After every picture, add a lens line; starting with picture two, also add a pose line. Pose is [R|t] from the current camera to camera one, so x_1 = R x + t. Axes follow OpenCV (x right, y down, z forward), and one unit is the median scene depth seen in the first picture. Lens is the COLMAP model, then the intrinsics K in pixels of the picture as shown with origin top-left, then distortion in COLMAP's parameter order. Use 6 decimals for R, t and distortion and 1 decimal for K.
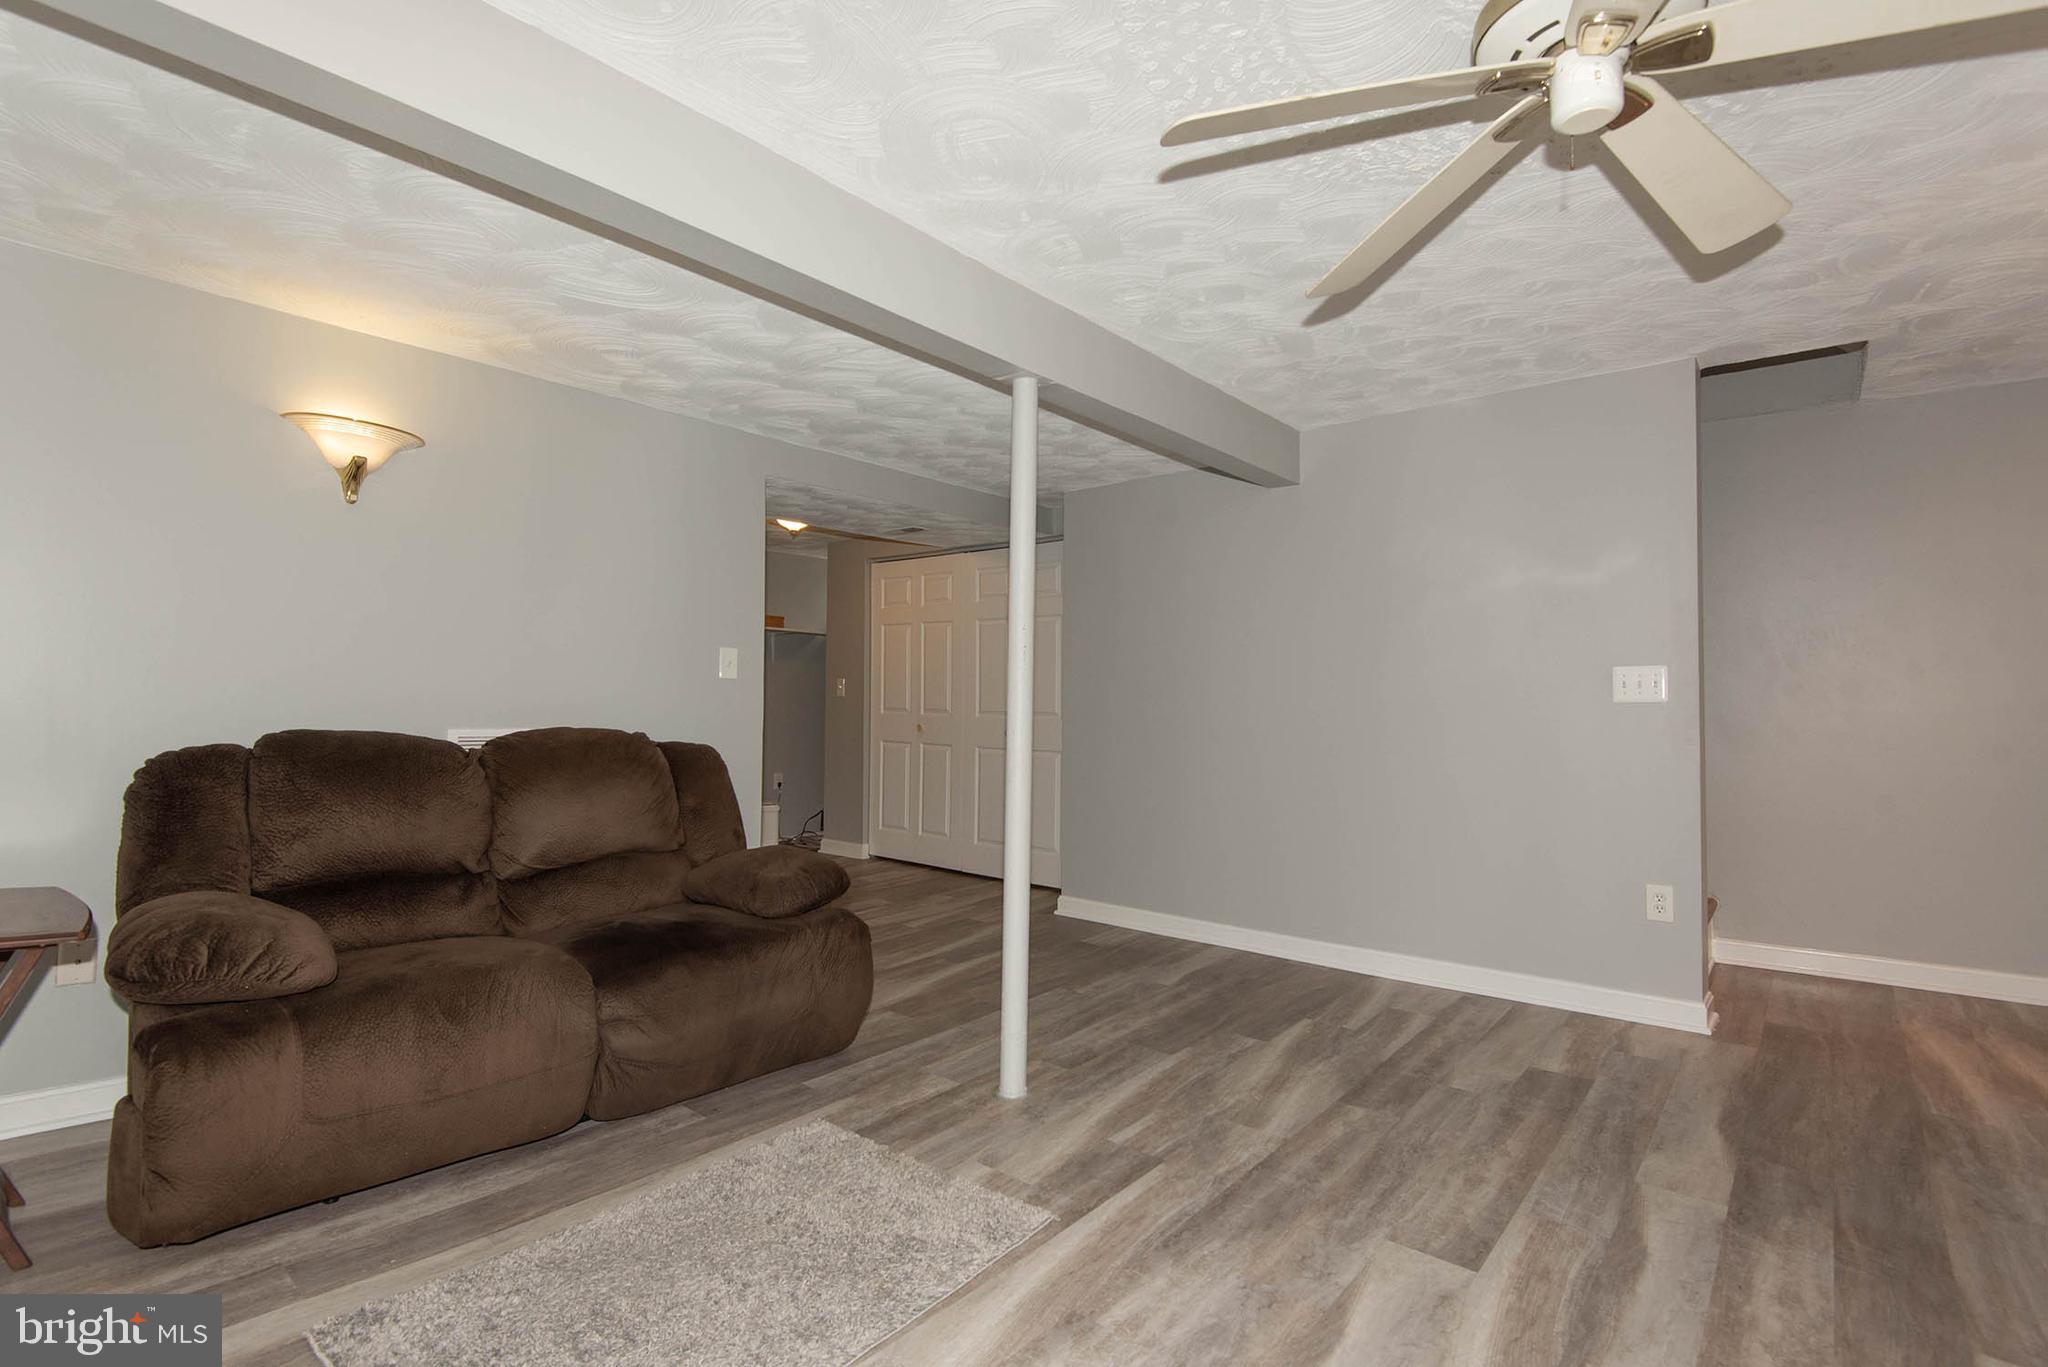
lens RADIAL K [[941.2, 0, 1024.5], [0, 941.2, 694.2], [0, 0, 1]] dist [0.005768, -0.003865]
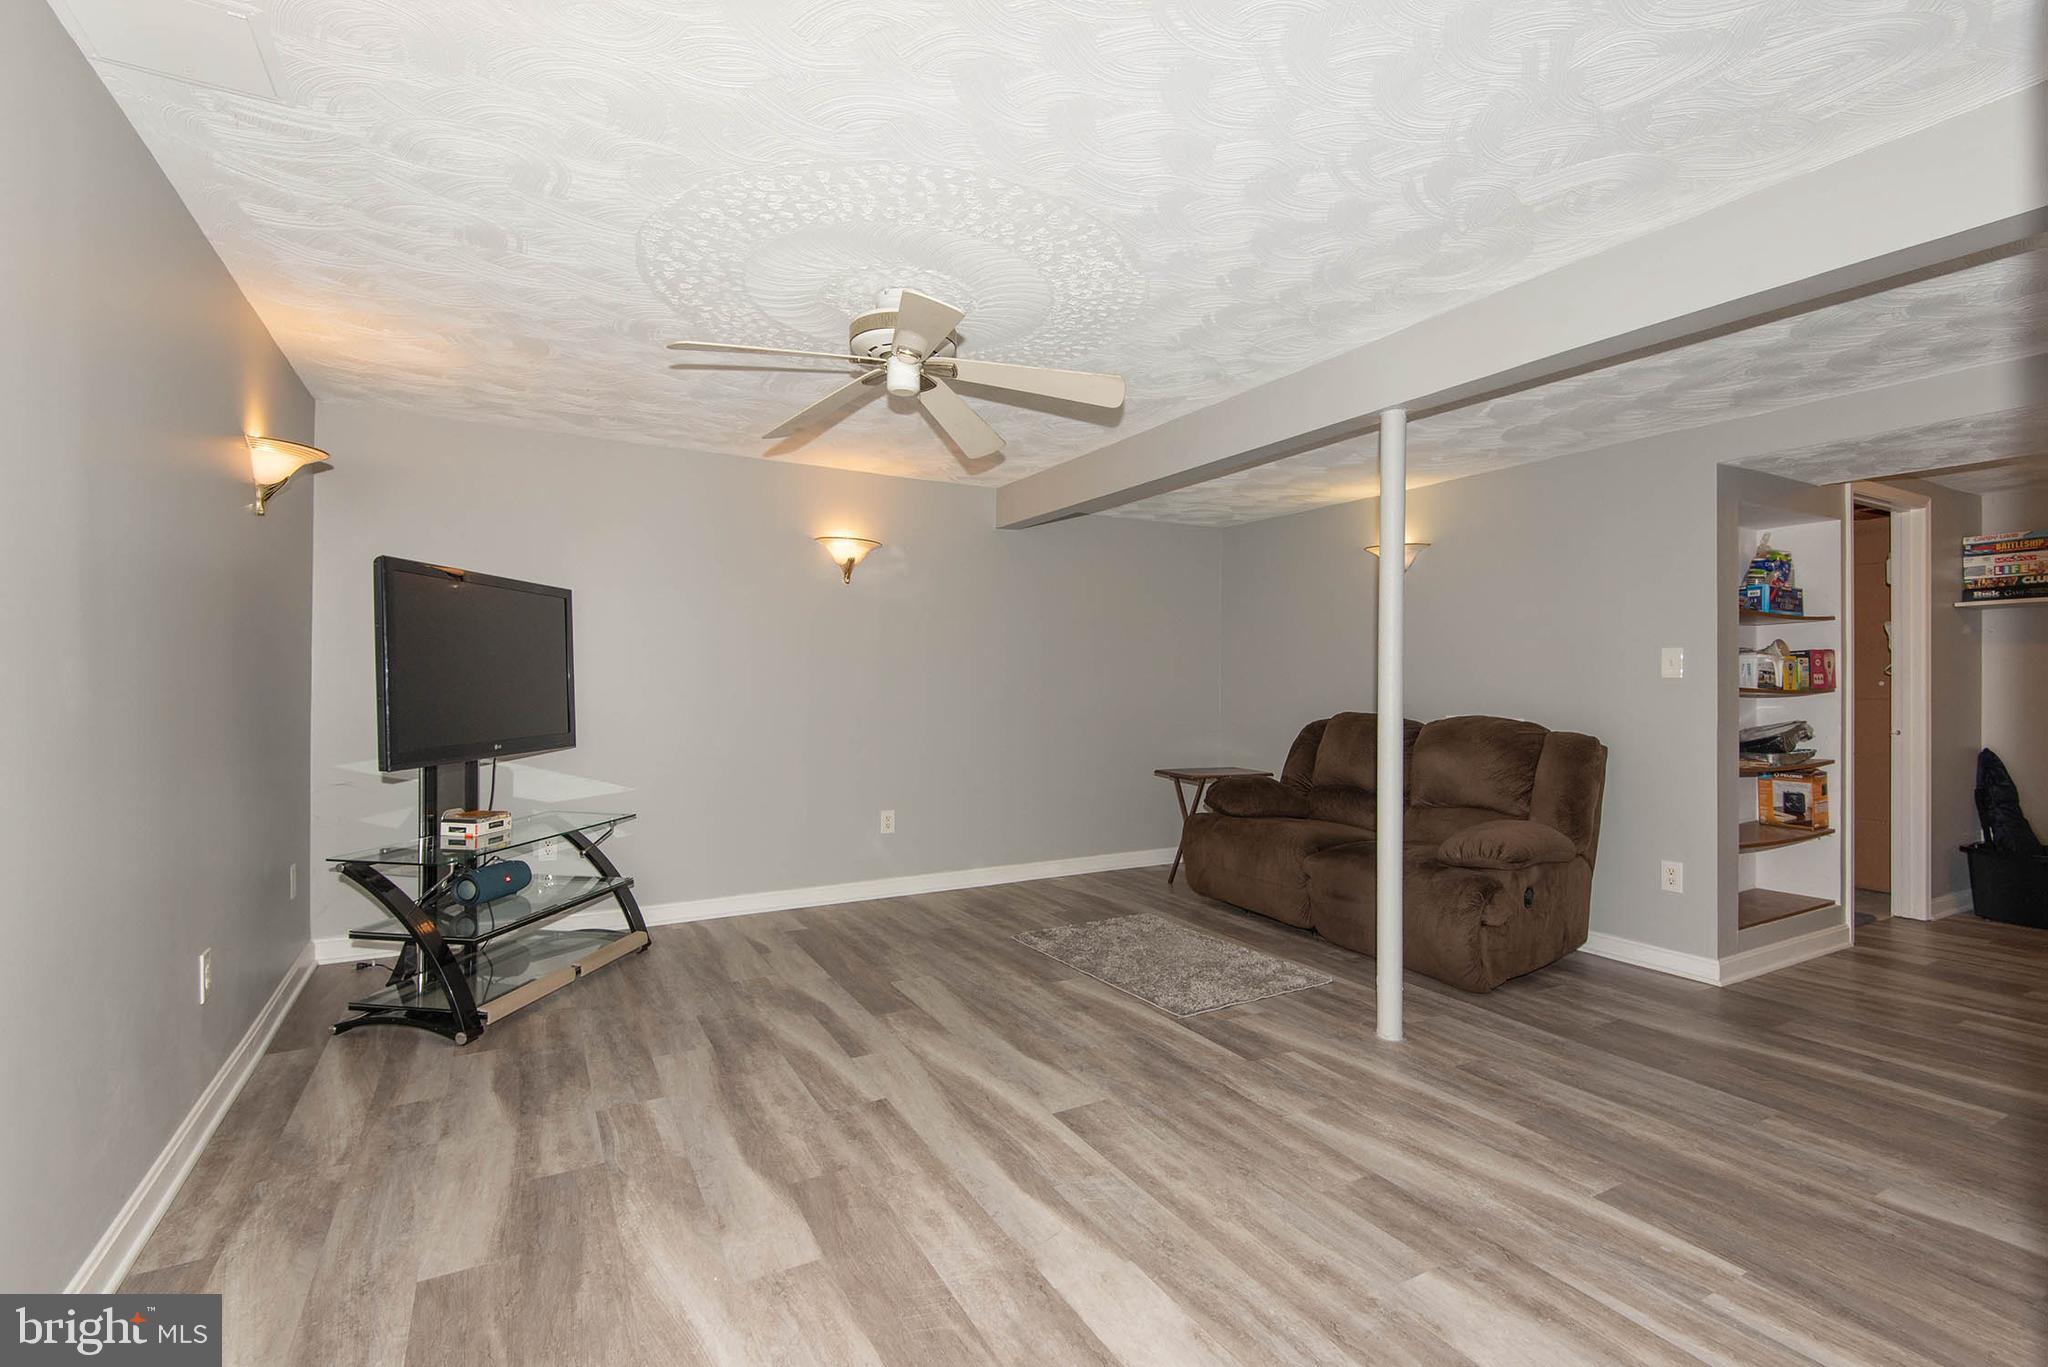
lens RADIAL K [[941.2, 0, 1025.4], [0, 941.2, 669.5], [0, 0, 1]] dist [0.005768, -0.003865]
pose [[-0.342979, -0.002452, -0.939340, 1.269944], [-0.001006, 0.999997, -0.002243, -0.017299], [0.939342, 0.000176, -0.342981, 1.026627]]
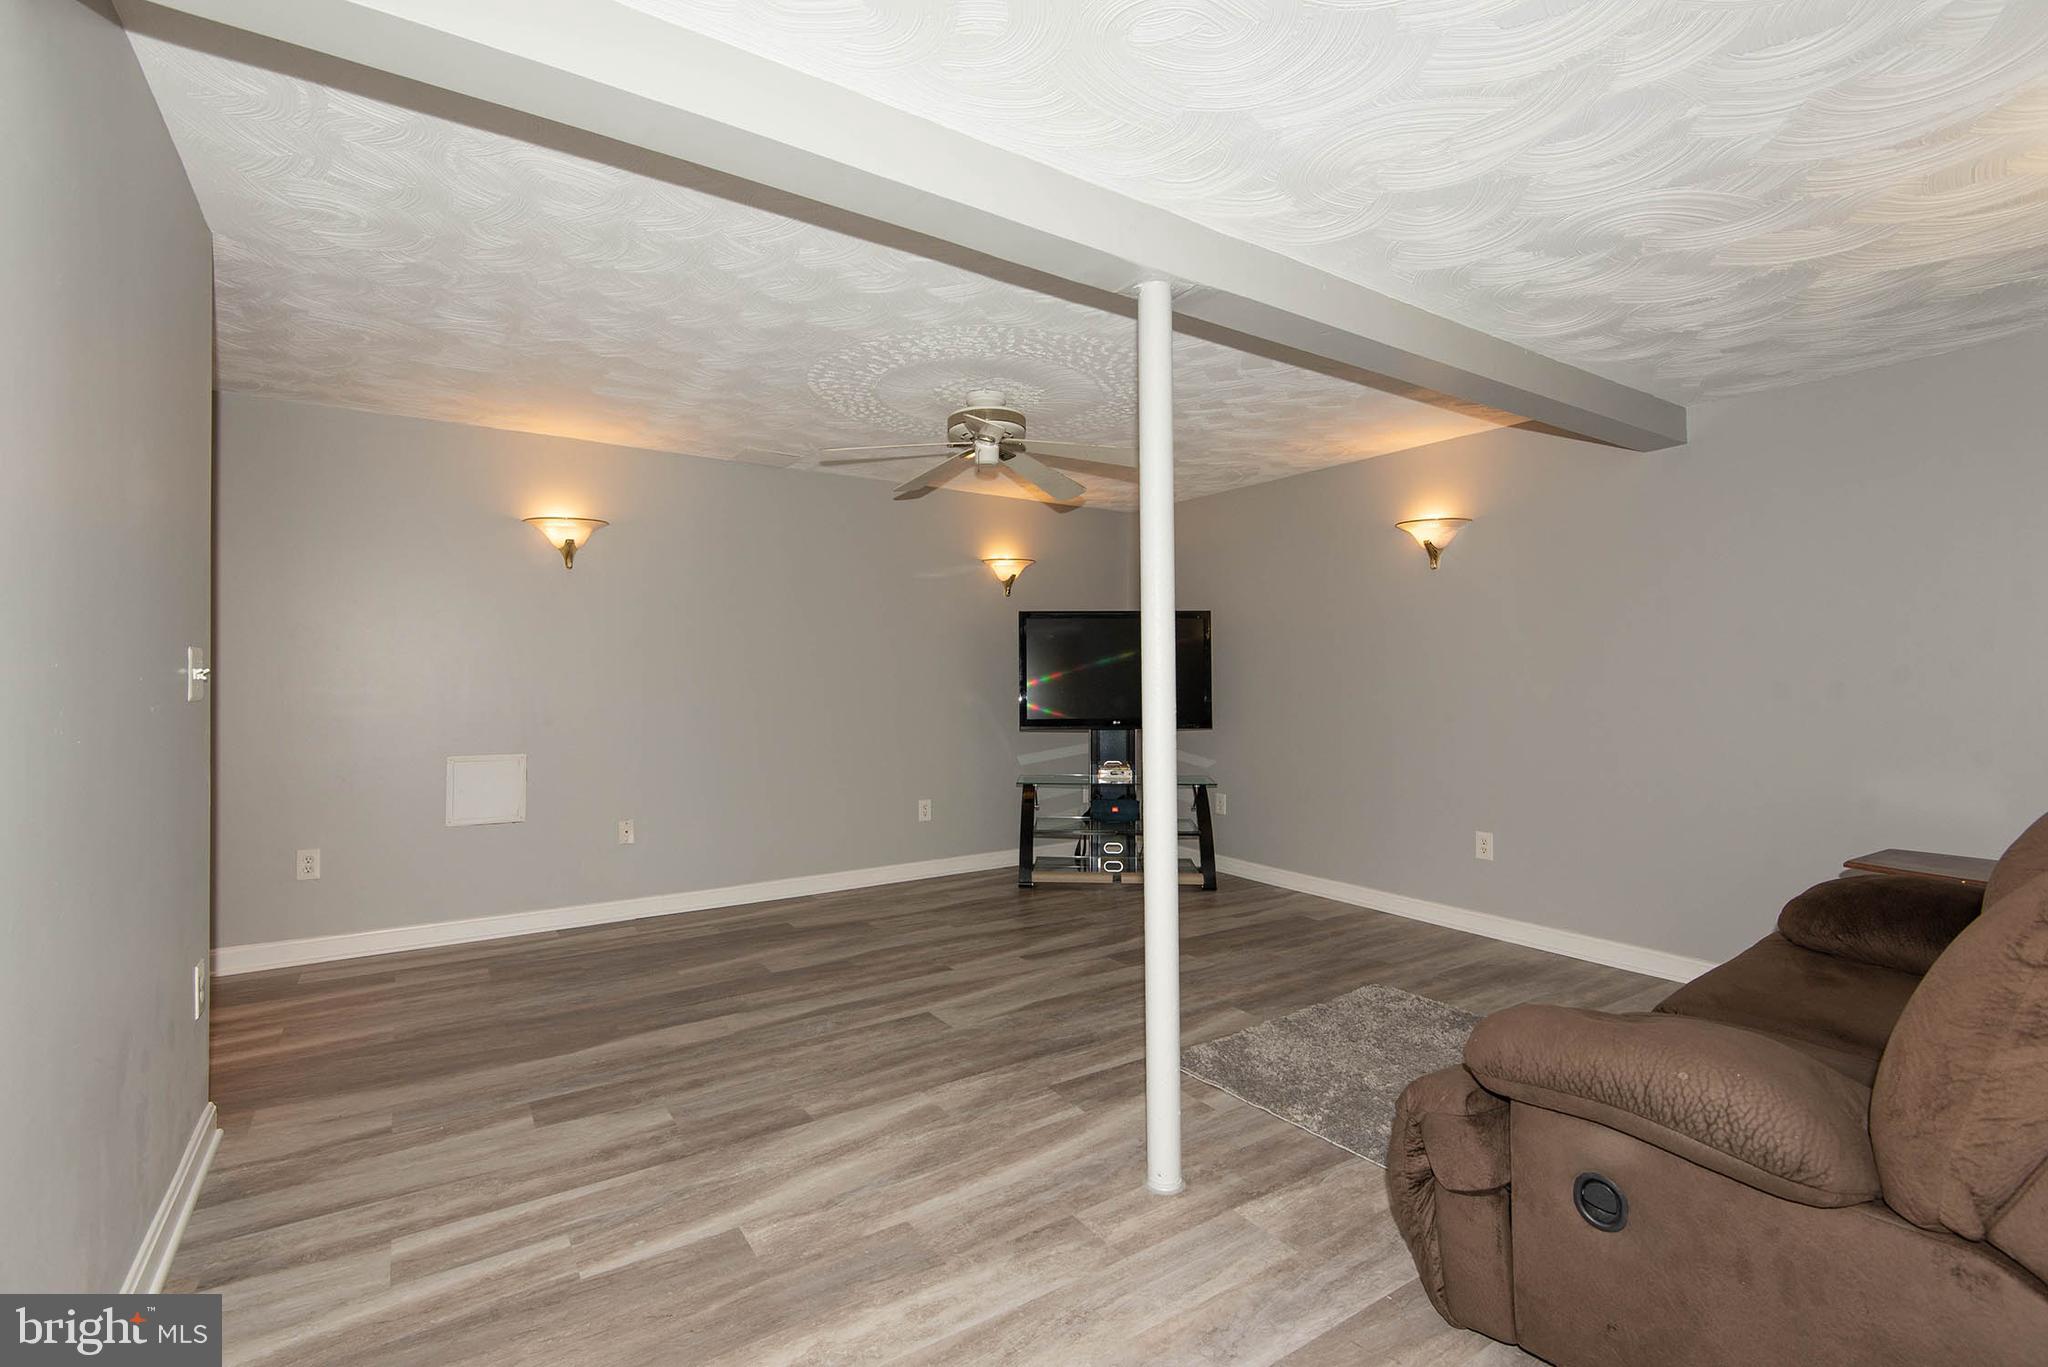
lens RADIAL K [[941.2, 0, 1016.5], [0, 941.2, 677.9], [0, 0, 1]] dist [0.005768, -0.003865]
pose [[-0.958494, 0.006717, 0.285034, -0.128503], [0.005365, 0.999970, -0.005524, 0.003042], [-0.285063, -0.003766, -0.958501, 1.888245]]
